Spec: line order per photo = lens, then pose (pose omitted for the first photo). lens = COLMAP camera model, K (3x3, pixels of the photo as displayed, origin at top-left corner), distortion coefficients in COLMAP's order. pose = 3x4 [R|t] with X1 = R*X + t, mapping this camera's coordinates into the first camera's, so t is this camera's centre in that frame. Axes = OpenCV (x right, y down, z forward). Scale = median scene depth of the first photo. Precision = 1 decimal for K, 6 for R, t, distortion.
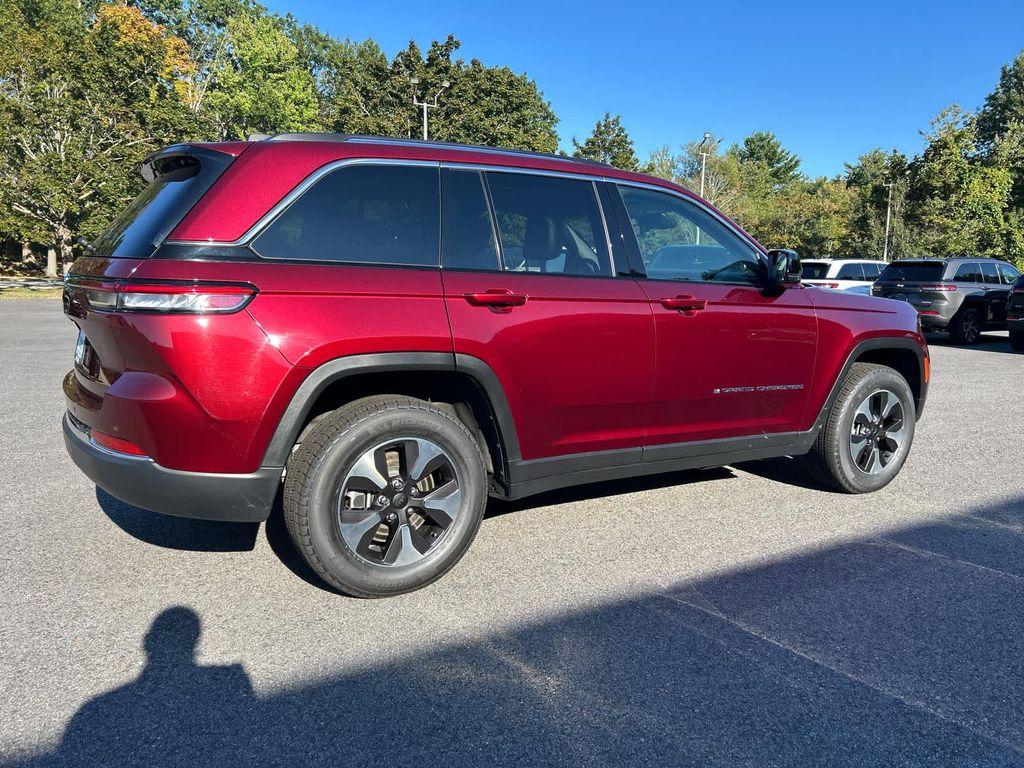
lens RADIAL K [[776.1, 0, 524.0], [0, 776.1, 386.1], [0, 0, 1]] dist [0.053988, -0.057698]
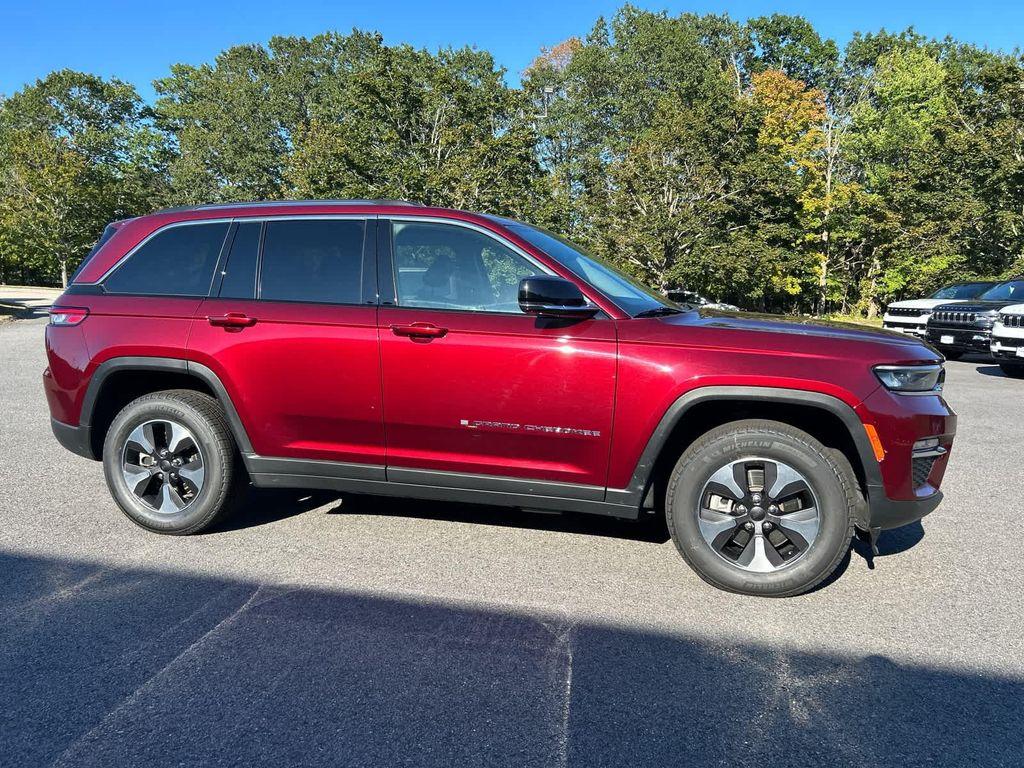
lens RADIAL K [[776.1, 0, 518.9], [0, 776.1, 389.6], [0, 0, 1]] dist [0.053988, -0.057698]
pose [[0.676882, 0.071091, -0.732651, 0.124302], [-0.105489, 0.994420, -0.000968, -0.005062], [0.728494, 0.077942, 0.680604, 0.049169]]
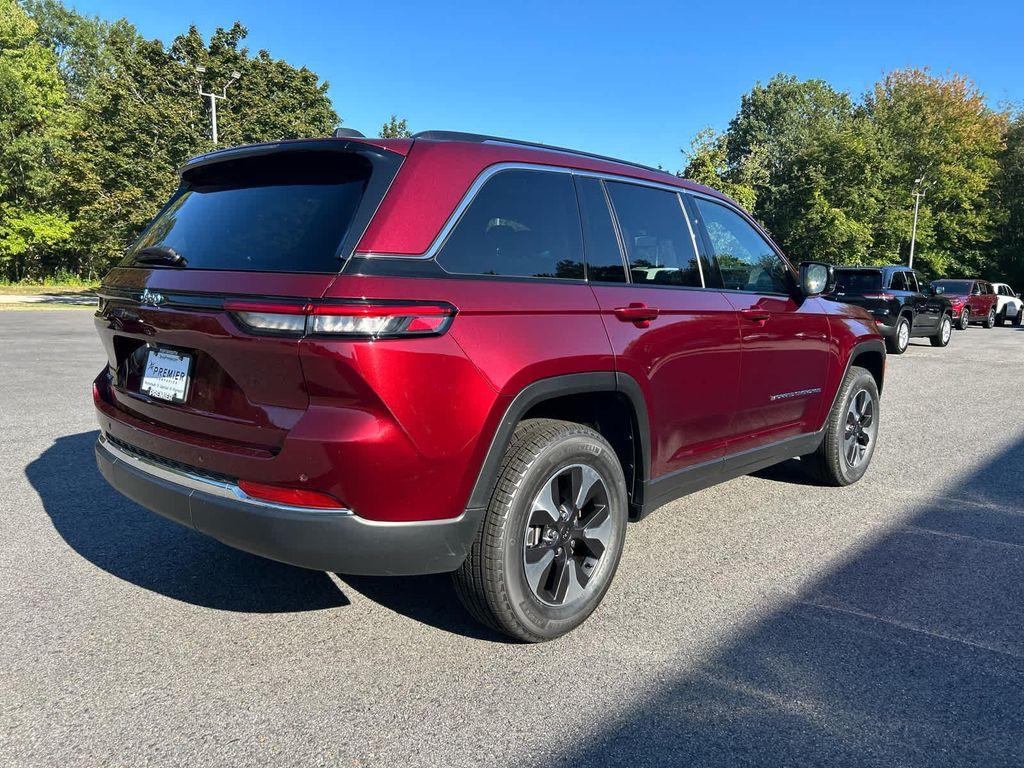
lens RADIAL K [[776.1, 0, 520.8], [0, 776.1, 388.5], [0, 0, 1]] dist [0.053988, -0.057698]
pose [[0.960394, -0.040202, 0.275731, -0.045002], [0.040820, 0.999160, 0.003500, -0.002934], [-0.275640, 0.007894, 0.961229, 0.012033]]
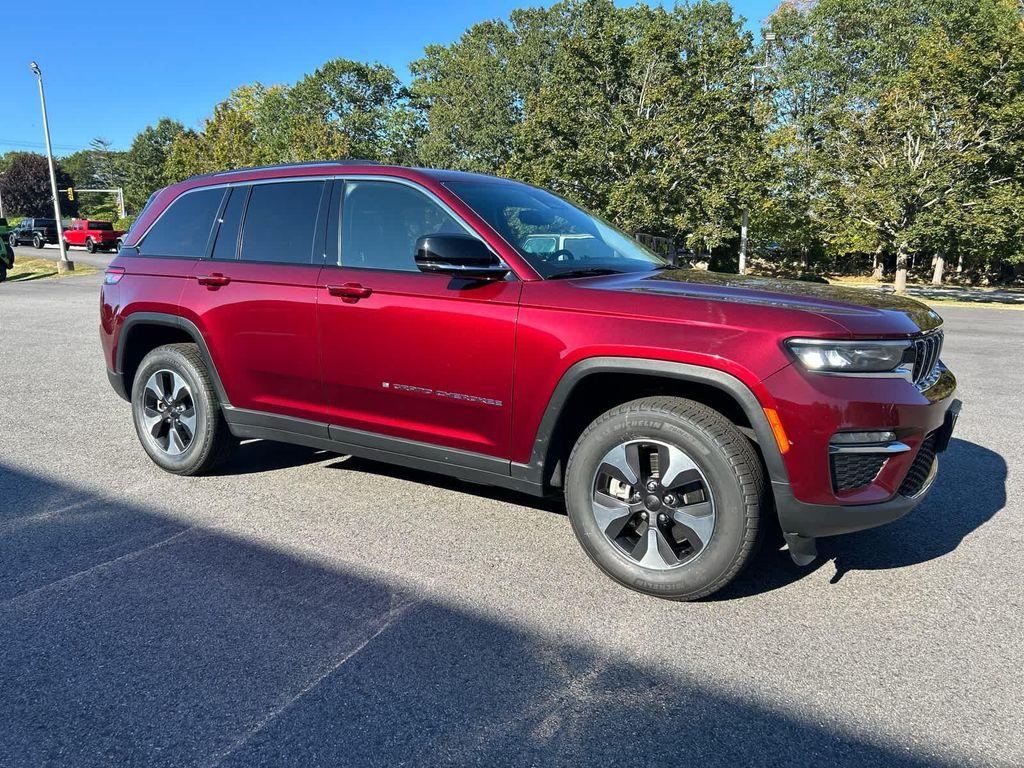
lens RADIAL K [[776.1, 0, 505.4], [0, 776.1, 381.0], [0, 0, 1]] dist [0.053988, -0.057698]
pose [[0.417859, 0.120275, -0.900515, 0.145160], [-0.137251, 0.988179, 0.068297, -0.010382], [0.898084, 0.095058, 0.429428, 0.090544]]
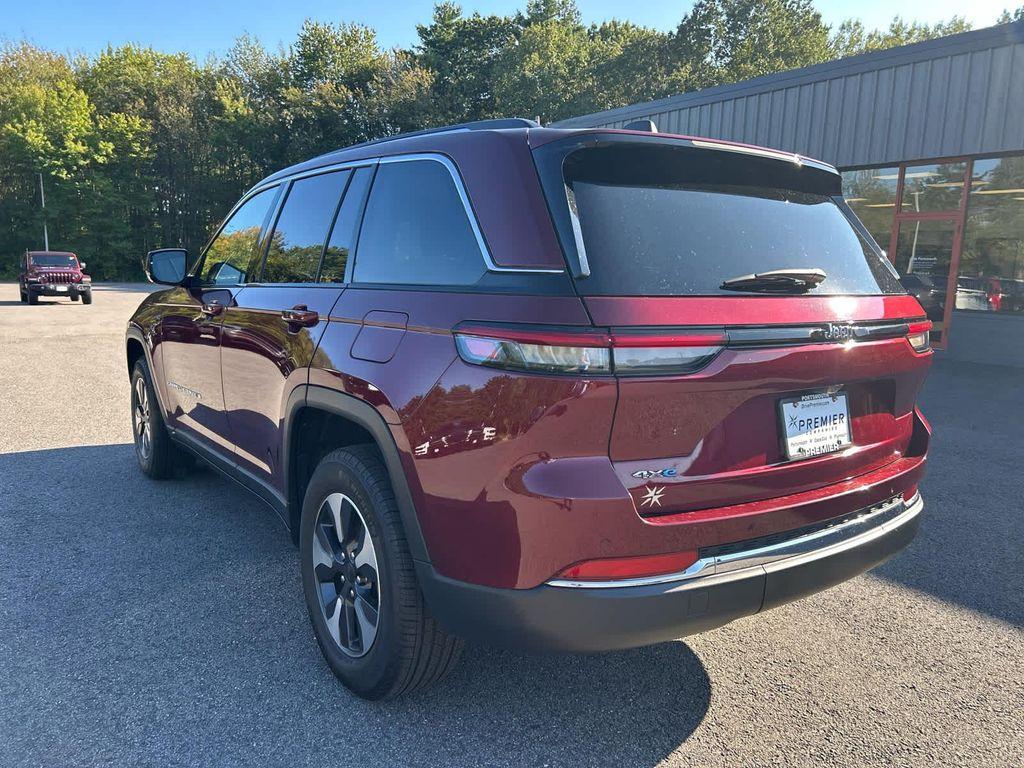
lens RADIAL K [[776.1, 0, 513.1], [0, 776.1, 385.7], [0, 0, 1]] dist [0.053988, -0.057698]
pose [[-0.060069, -0.172354, 0.983202, -0.124938], [0.129546, 0.975304, 0.178884, -0.025105], [-0.989752, 0.138116, -0.036258, 0.132726]]
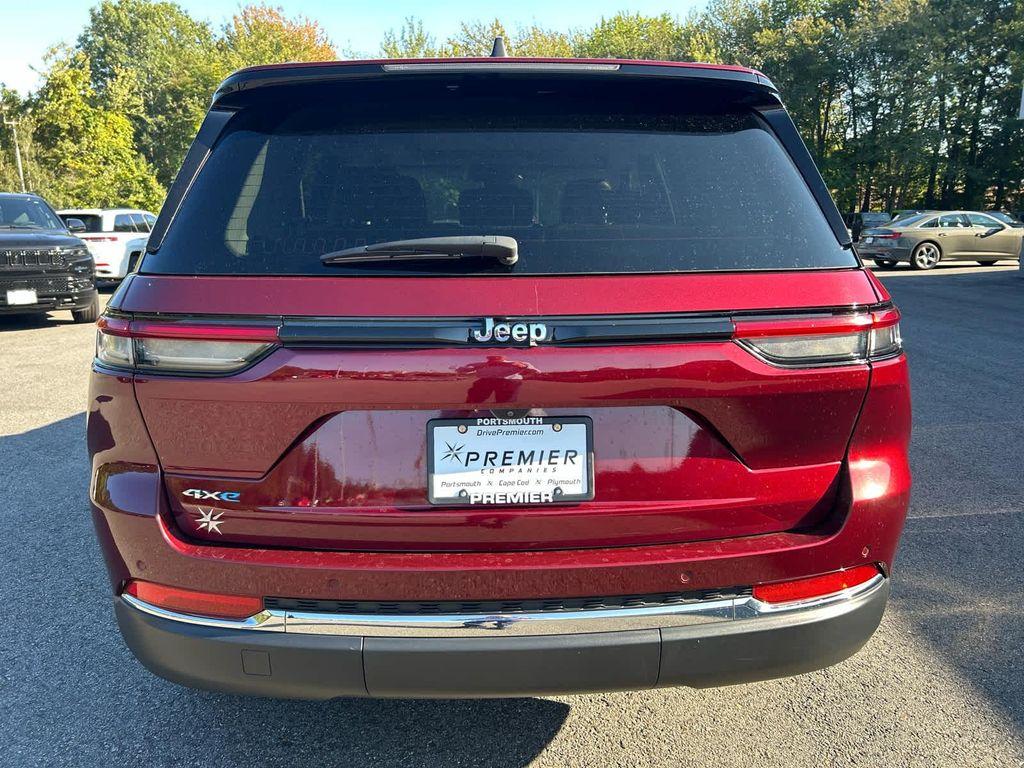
lens RADIAL K [[776.1, 0, 516.4], [0, 776.1, 387.7], [0, 0, 1]] dist [0.053988, -0.057698]
pose [[0.500525, -0.210016, 0.839862, -0.097877], [0.150589, 0.976460, 0.154429, -0.017565], [-0.852524, 0.049178, 0.520369, 0.078037]]
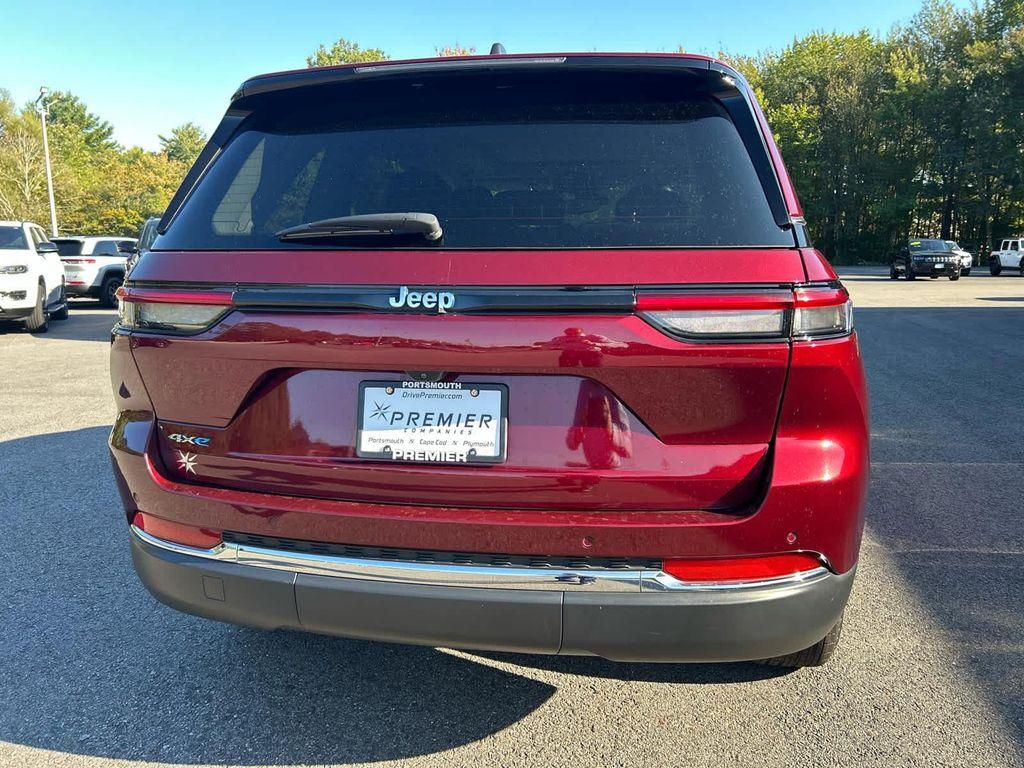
lens RADIAL K [[776.1, 0, 518.8], [0, 776.1, 388.2], [0, 0, 1]] dist [0.053988, -0.057698]
pose [[0.679723, -0.157806, 0.716292, -0.091480], [0.134197, 0.986853, 0.090067, -0.011853], [-0.721088, 0.034904, 0.691964, 0.063238]]
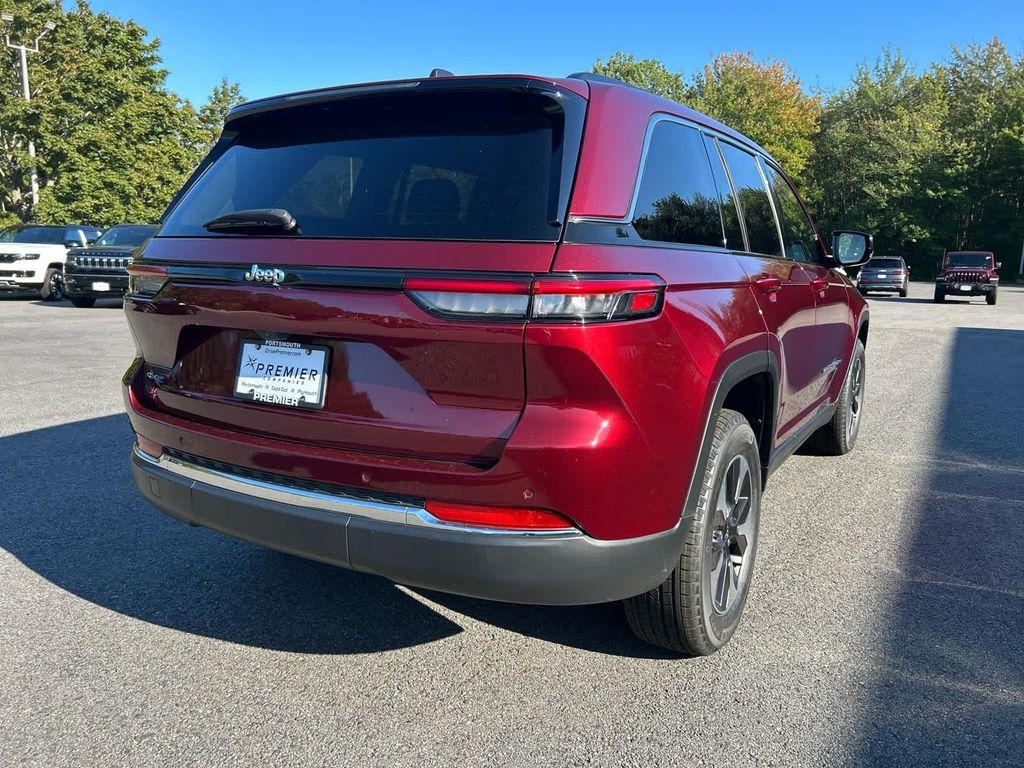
lens RADIAL K [[776.1, 0, 520.9], [0, 776.1, 385.7], [0, 0, 1]] dist [0.053988, -0.057698]
pose [[0.884325, -0.086767, 0.458738, -0.070913], [0.075684, 0.996224, 0.042529, -0.005903], [-0.460697, -0.002891, 0.887553, 0.035071]]
